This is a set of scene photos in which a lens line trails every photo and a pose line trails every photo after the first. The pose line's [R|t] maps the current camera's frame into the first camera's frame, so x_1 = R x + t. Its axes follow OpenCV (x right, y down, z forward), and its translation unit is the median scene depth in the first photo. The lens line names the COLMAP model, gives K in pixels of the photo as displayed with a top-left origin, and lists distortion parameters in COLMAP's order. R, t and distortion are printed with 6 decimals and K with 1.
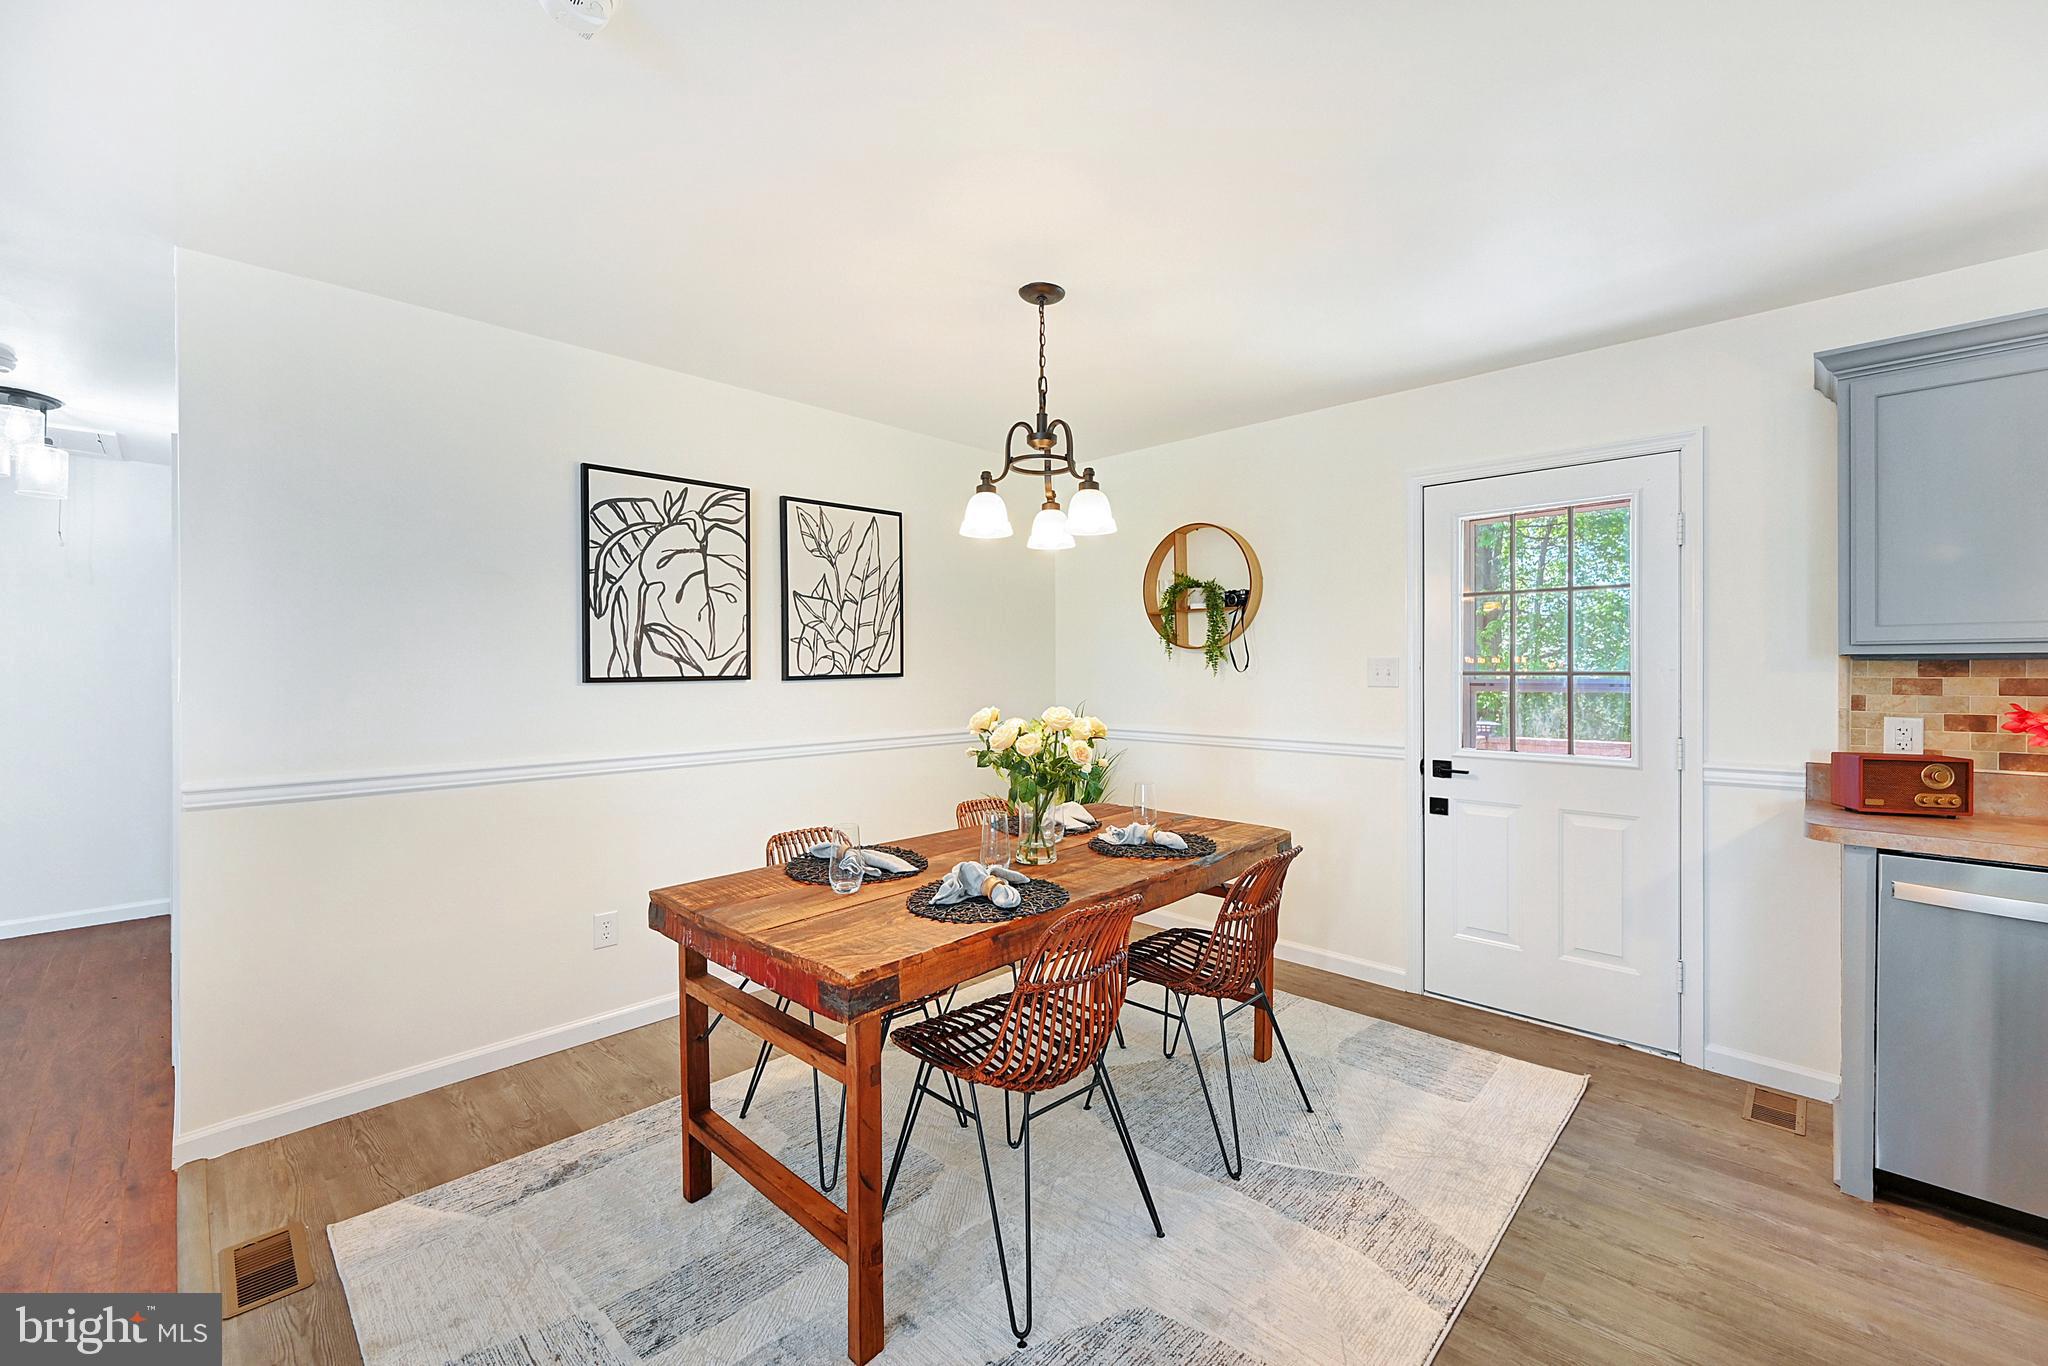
lens RADIAL K [[822.9, 0, 1047.6], [0, 822.9, 677.8], [0, 0, 1]] dist [0.000021, -0.000095]
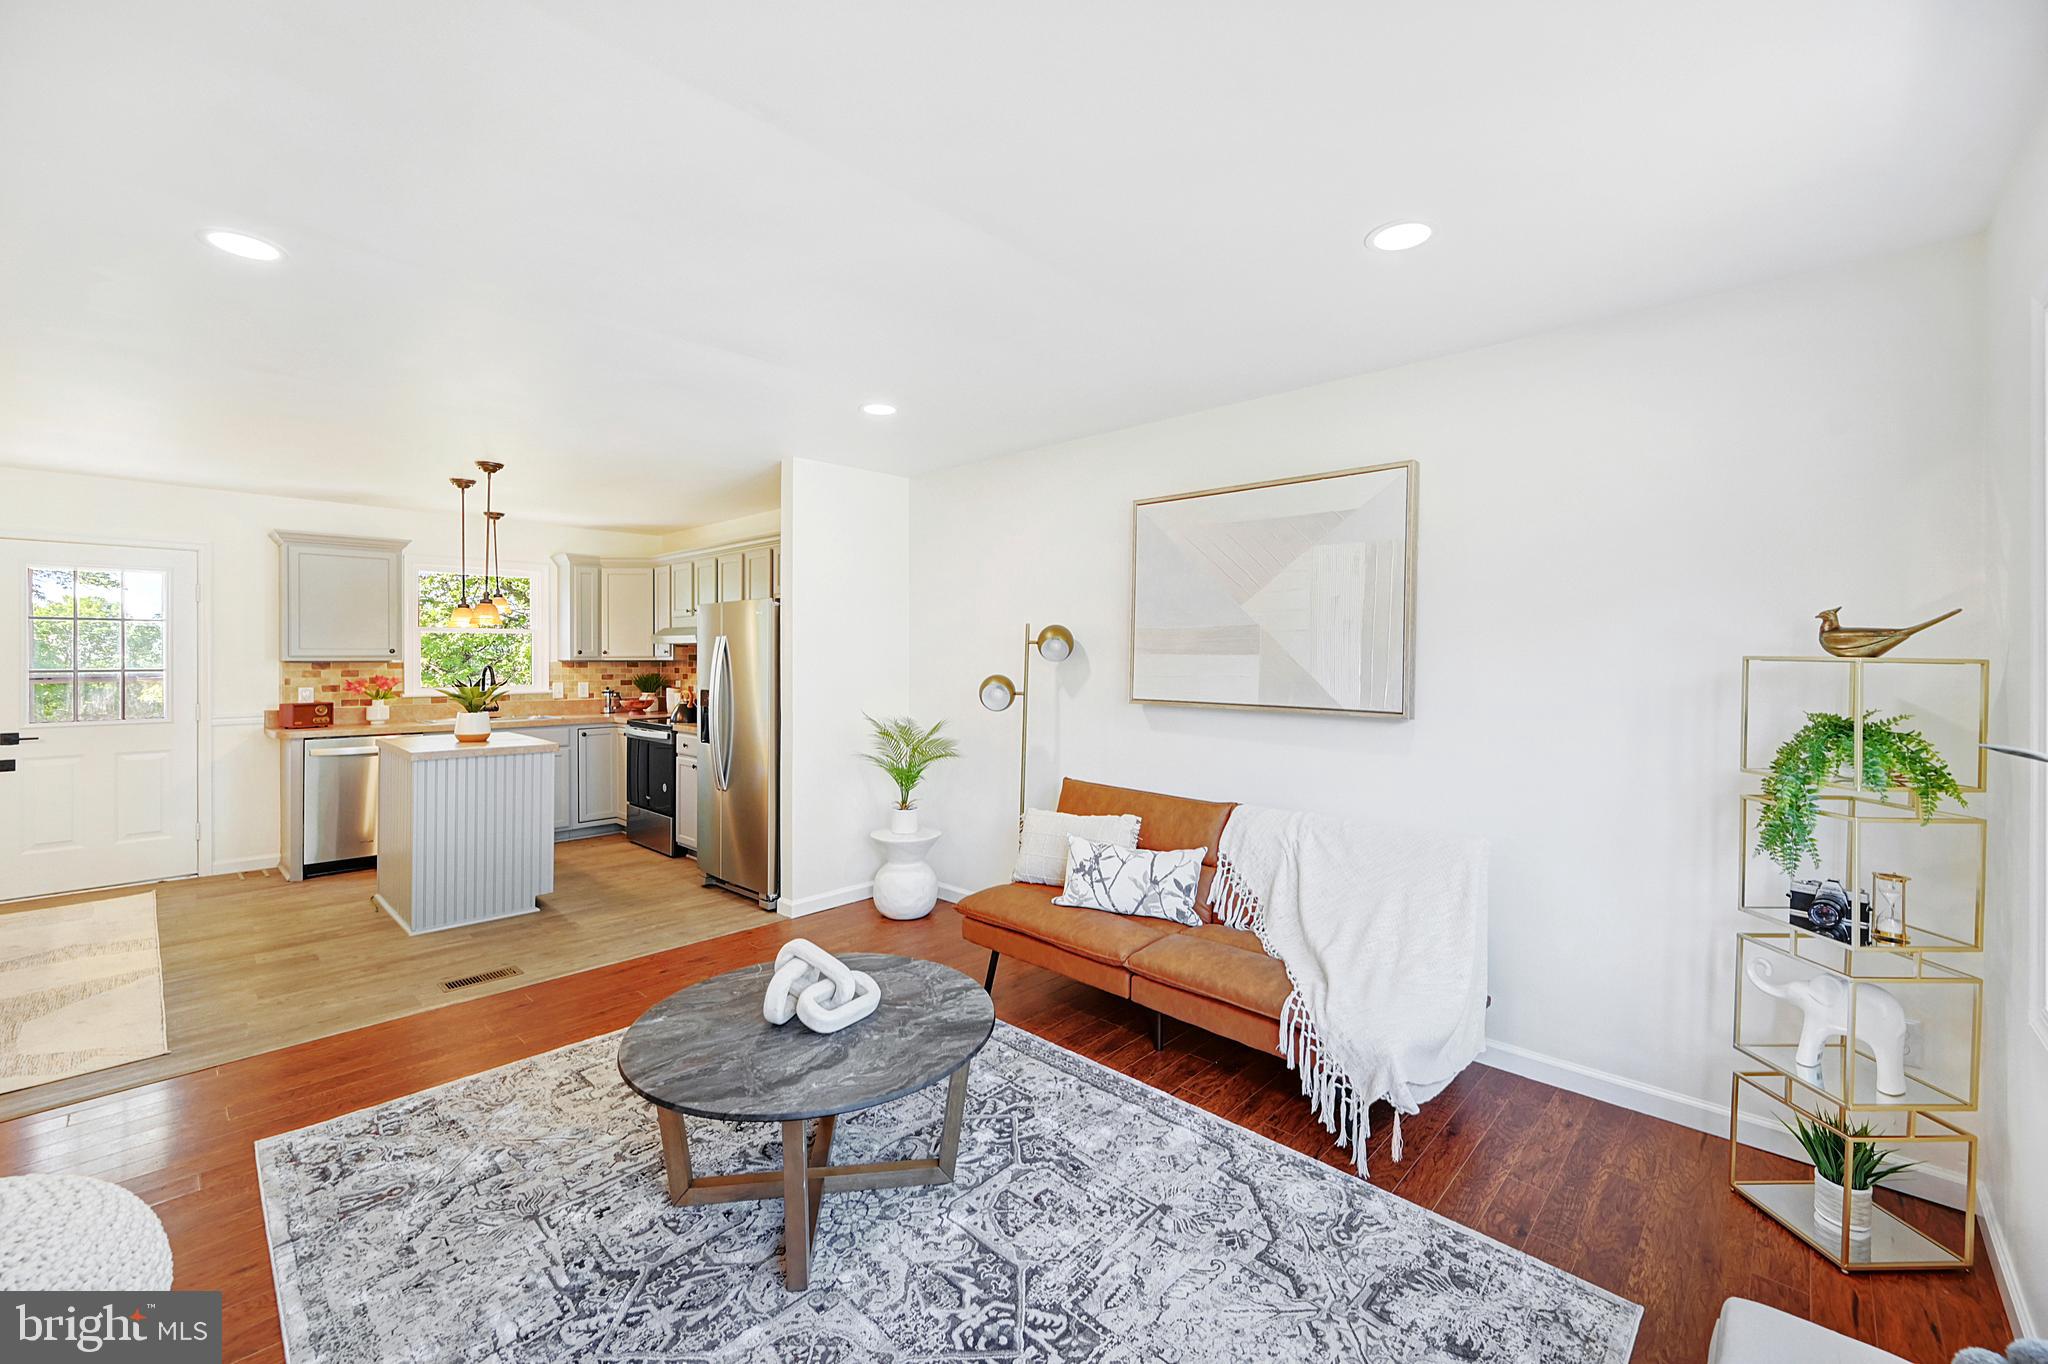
lens RADIAL K [[822.9, 0, 1020.5], [0, 822.9, 653.2], [0, 0, 1]] dist [0.000021, -0.000095]
pose [[0.006679, 0.005803, 0.999961, -1.043565], [0.012135, 0.999909, -0.005884, -0.008524], [-0.999904, 0.012174, 0.006608, -0.848739]]
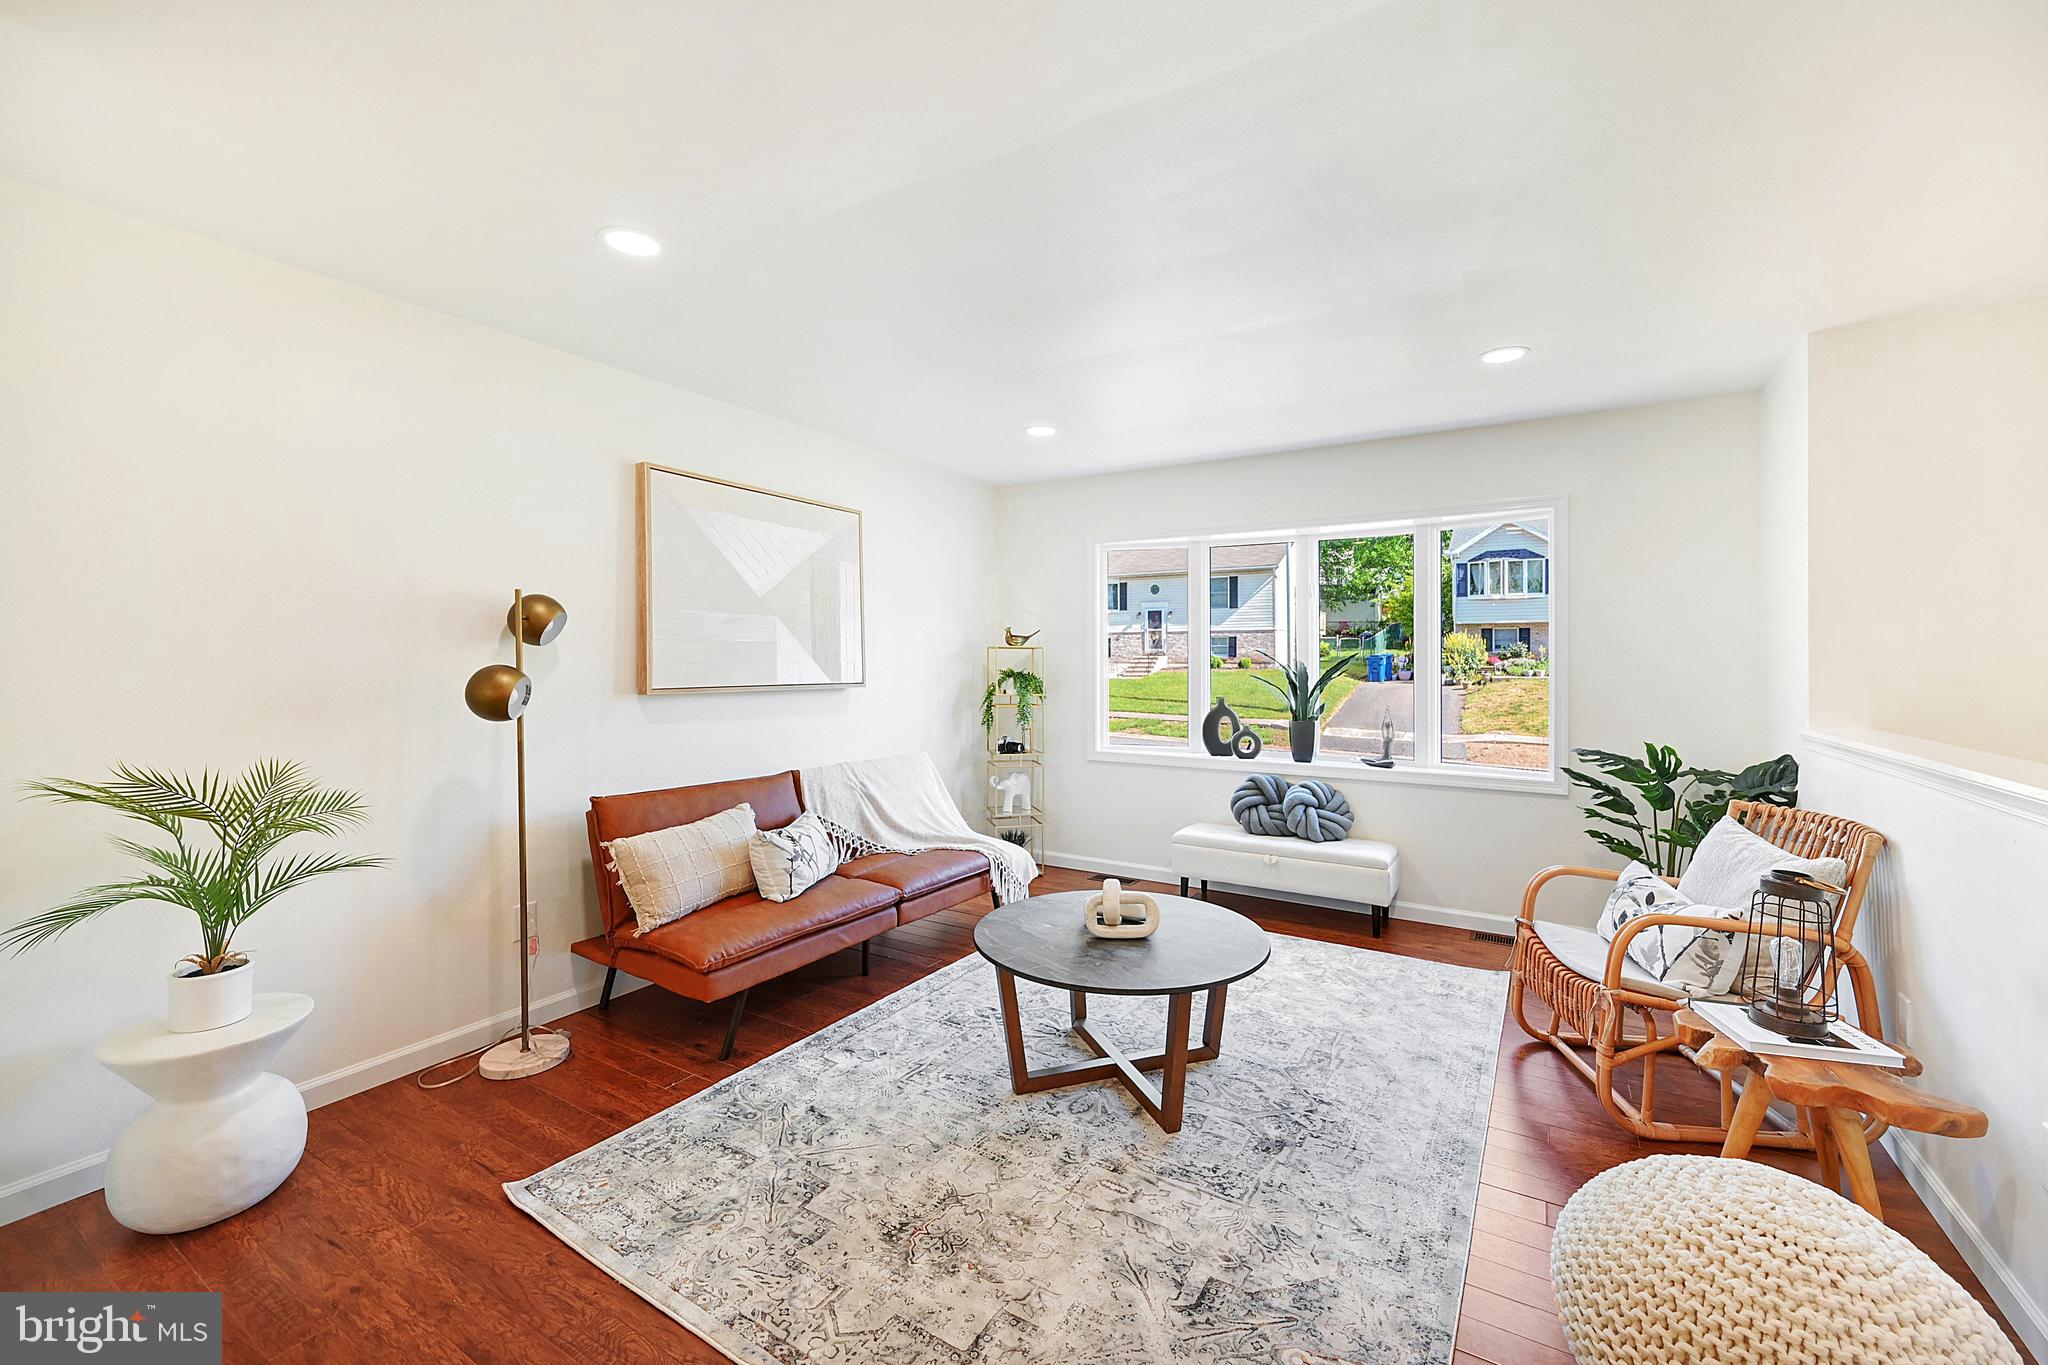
lens RADIAL K [[822.9, 0, 1038.1], [0, 822.9, 654.7], [0, 0, 1]] dist [0.000021, -0.000095]
pose [[-0.977733, 0.000435, -0.209852, -0.048248], [-0.001635, 0.999952, 0.009689, -0.001501], [0.209846, 0.009817, -0.977685, 0.200014]]
